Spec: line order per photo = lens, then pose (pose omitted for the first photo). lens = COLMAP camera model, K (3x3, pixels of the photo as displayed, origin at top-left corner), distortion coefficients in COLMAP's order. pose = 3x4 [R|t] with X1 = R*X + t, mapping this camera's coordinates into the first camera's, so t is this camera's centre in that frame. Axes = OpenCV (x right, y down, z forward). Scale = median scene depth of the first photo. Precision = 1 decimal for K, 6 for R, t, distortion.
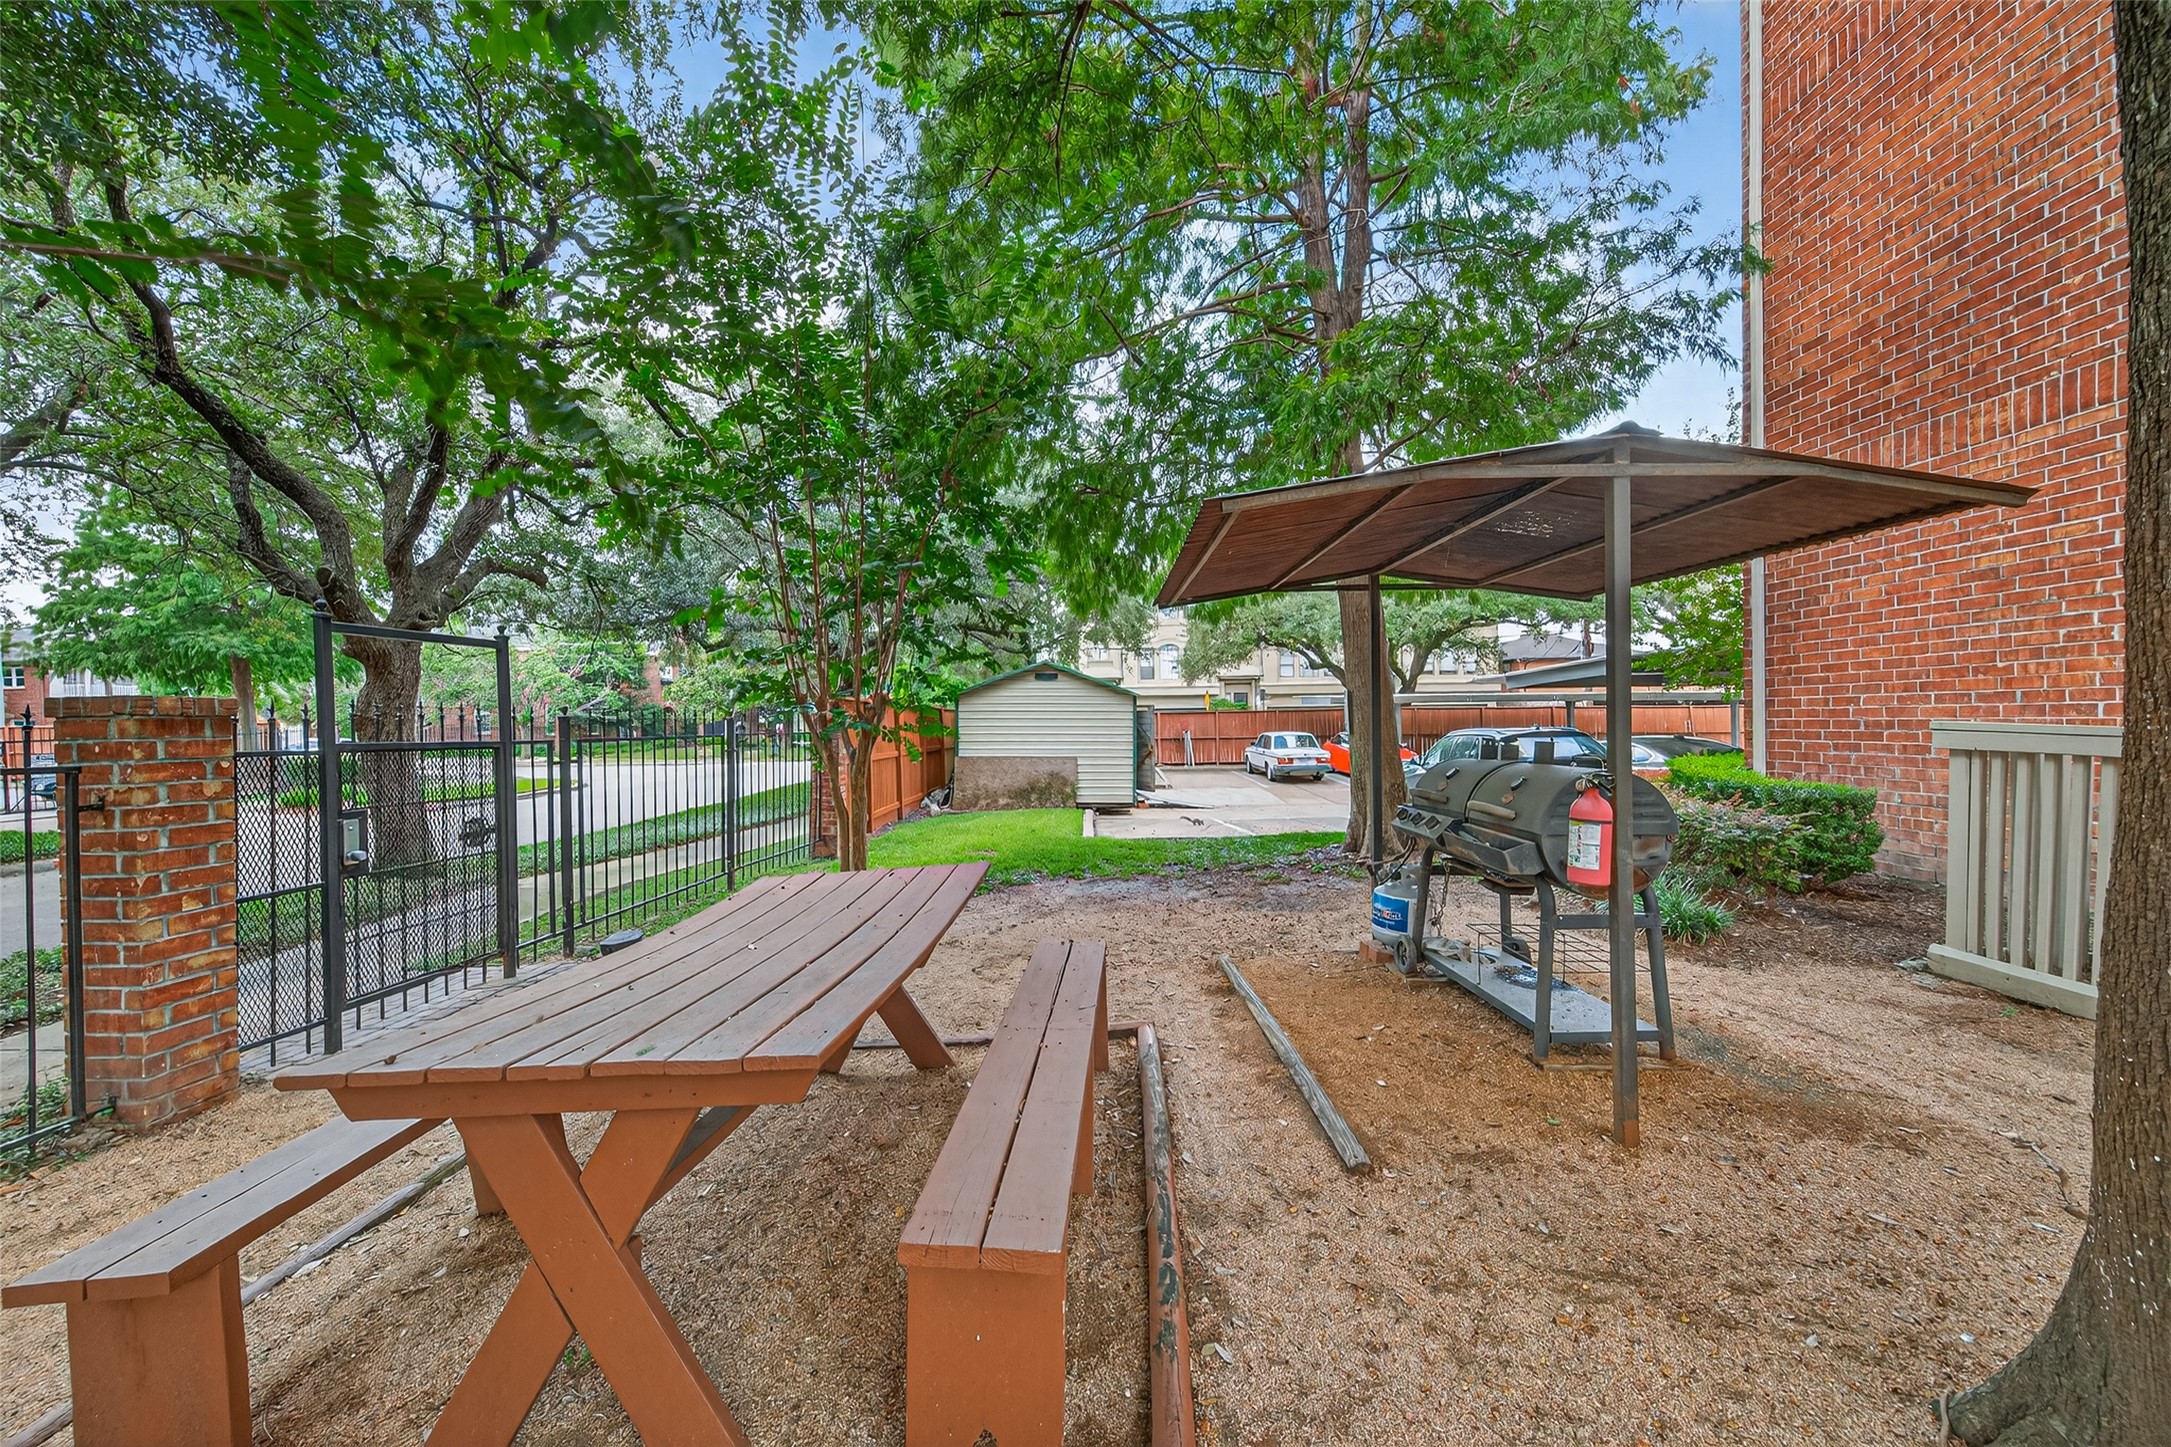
lens RADIAL K [[854.3, 0, 1102.8], [0, 854.3, 721.9], [0, 0, 1]] dist [0.012117, -0.000716]
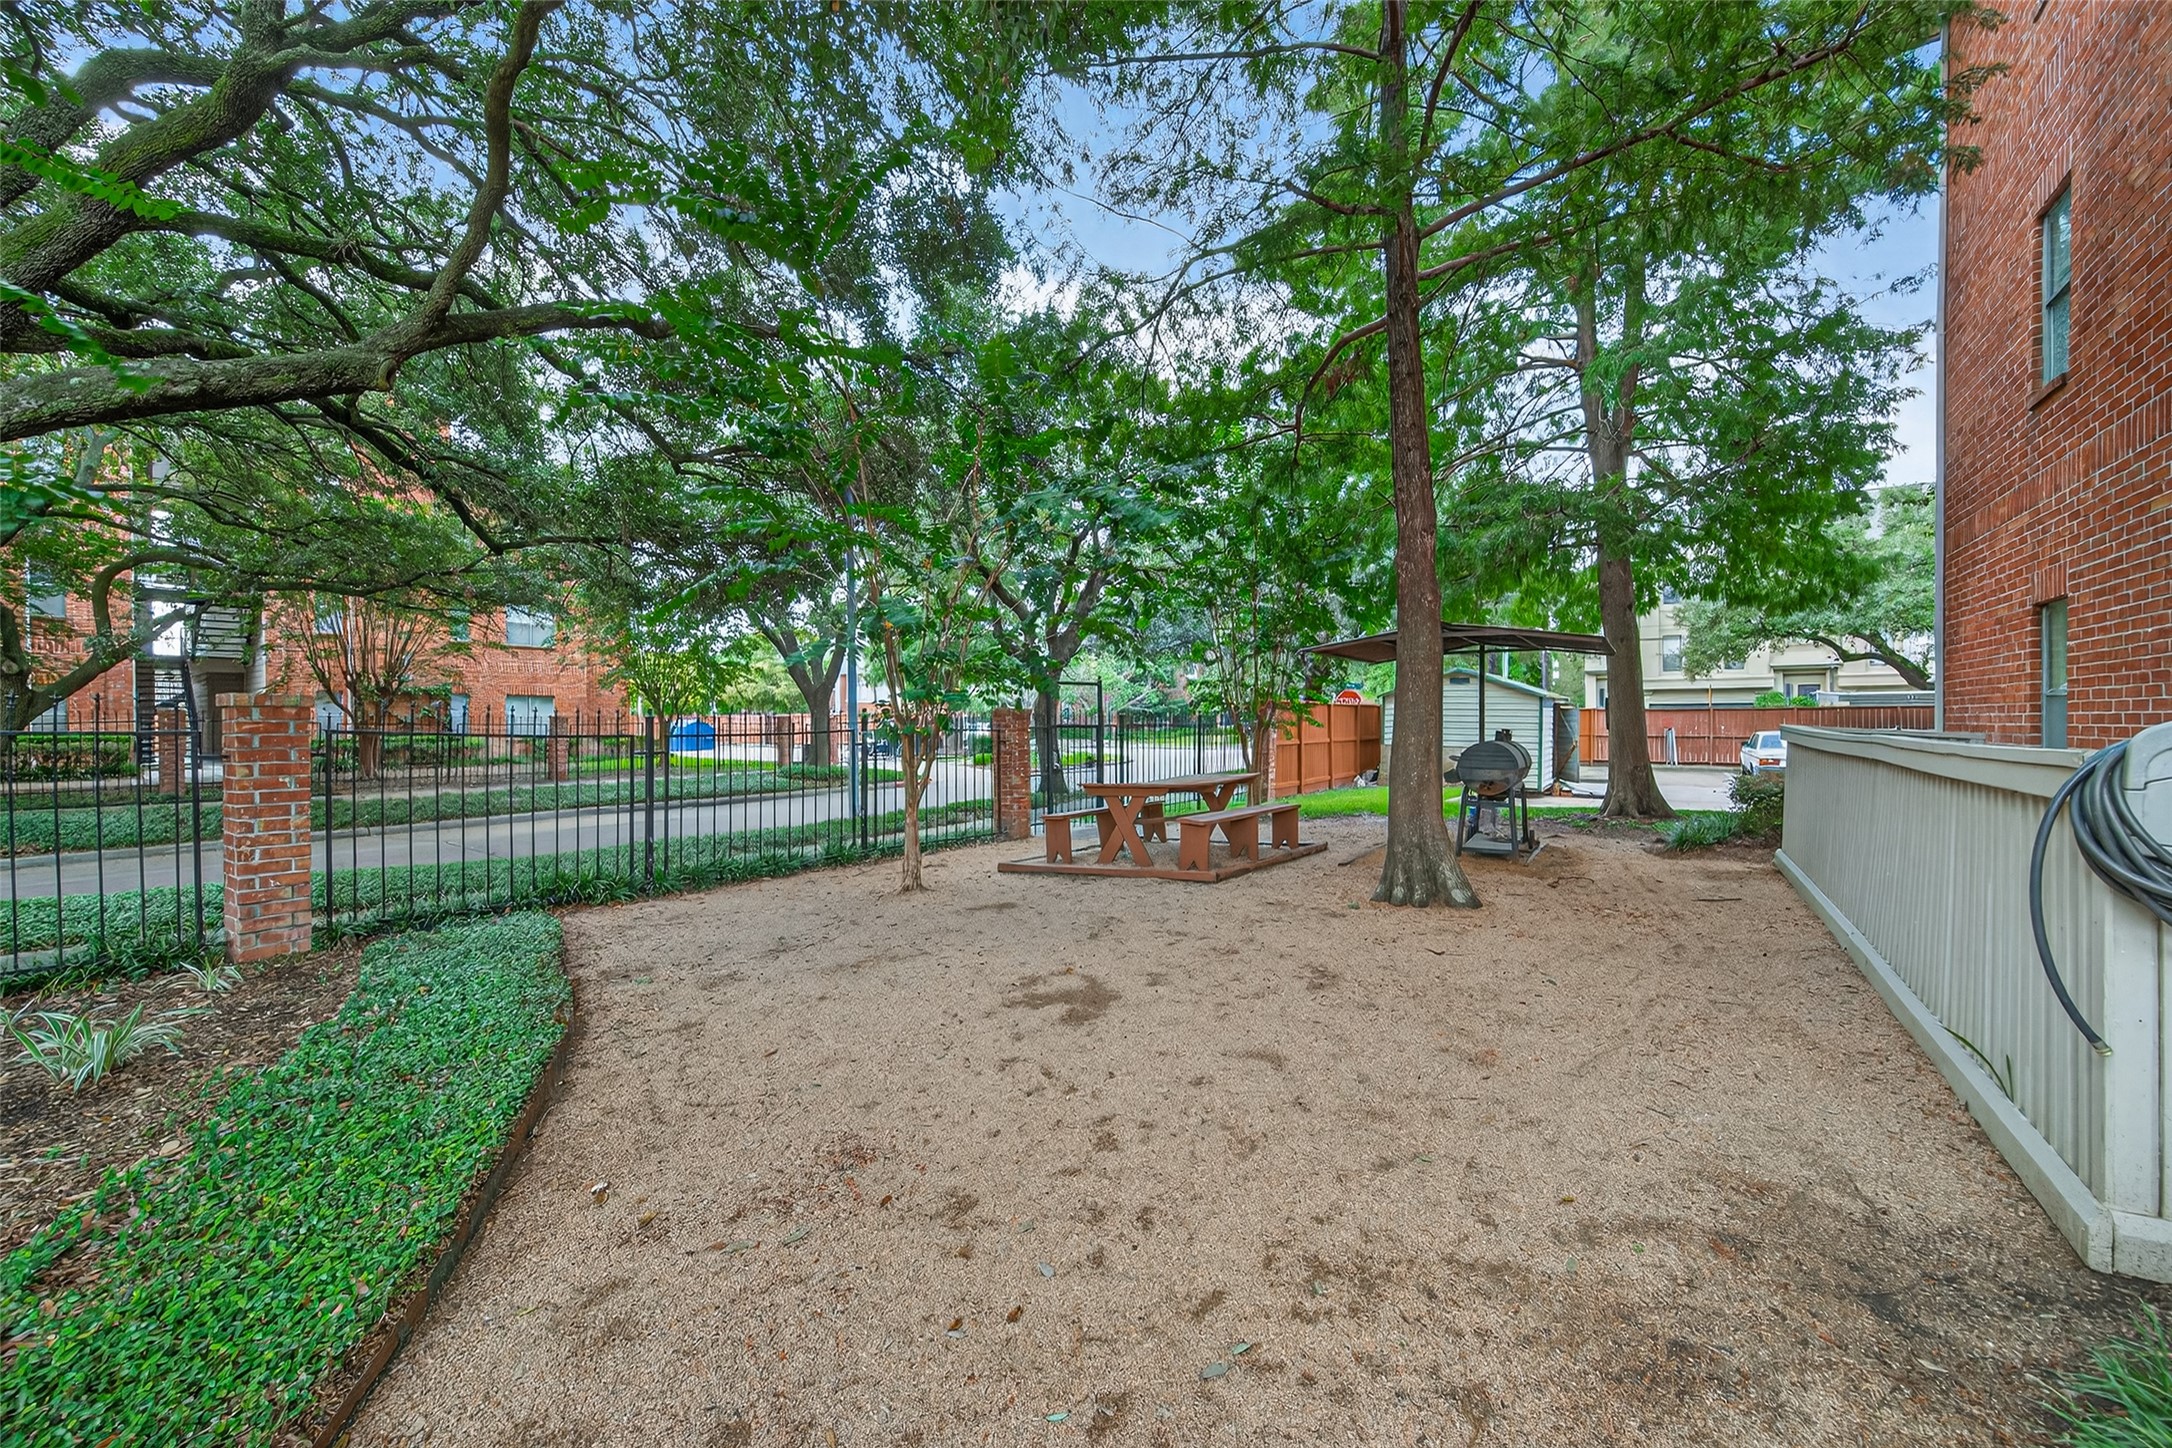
lens RADIAL K [[854.7, 0, 1087.0], [0, 854.7, 713.1], [0, 0, 1]] dist [0.012117, -0.000716]
pose [[0.807535, 0.012728, -0.589683, 0.244593], [-0.010665, 0.999919, 0.006977, -0.011312], [0.589724, 0.000655, 0.807605, -0.321897]]
